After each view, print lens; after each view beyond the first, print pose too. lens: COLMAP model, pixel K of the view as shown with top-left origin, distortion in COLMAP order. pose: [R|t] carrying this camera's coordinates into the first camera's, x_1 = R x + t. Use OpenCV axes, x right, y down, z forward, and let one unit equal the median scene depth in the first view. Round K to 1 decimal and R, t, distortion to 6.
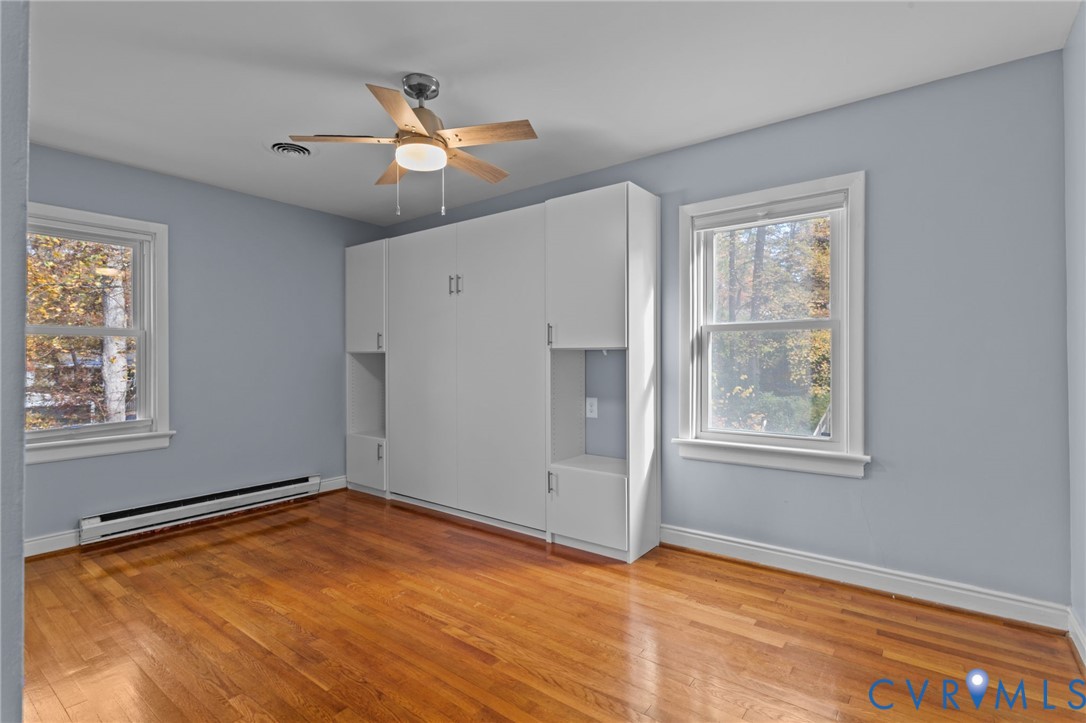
lens RADIAL K [[517.0, 0, 545.1], [0, 517.0, 359.3], [0, 0, 1]] dist [0.003501, 0.000506]
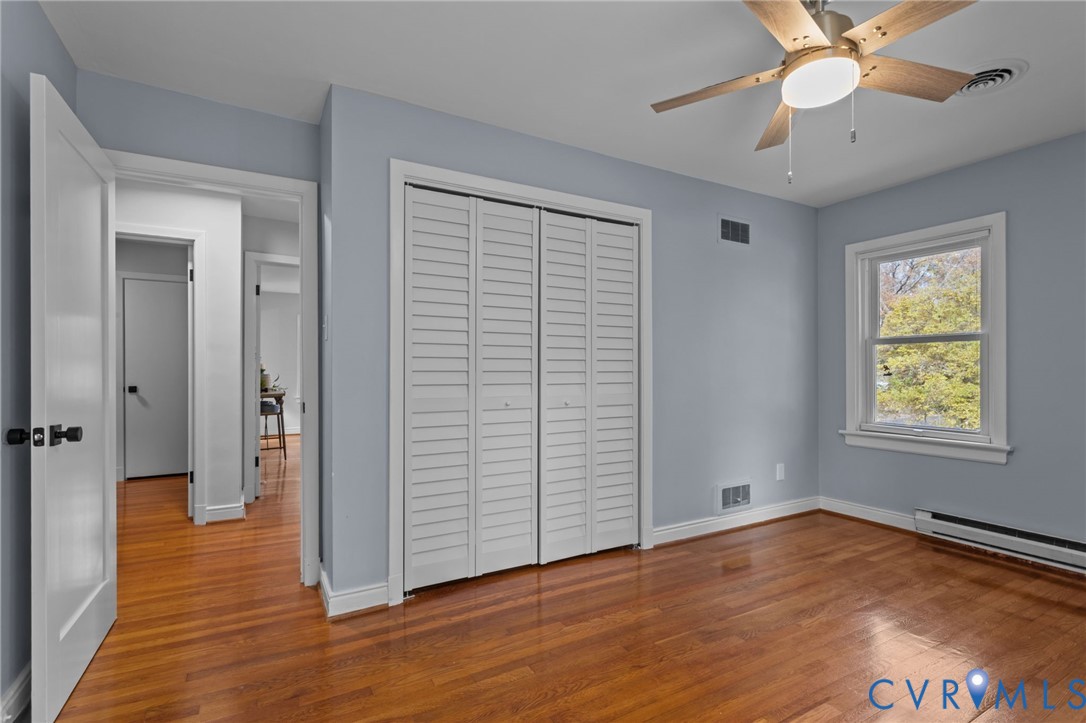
lens RADIAL K [[512.3, 0, 541.1], [0, 512.3, 371.0], [0, 0, 1]] dist [0.000516, 0.000093]
pose [[-0.393568, 0.004360, -0.919285, 0.425461], [0.002418, 0.999990, 0.003707, 0.007116], [0.919292, -0.000763, -0.393575, 0.689739]]
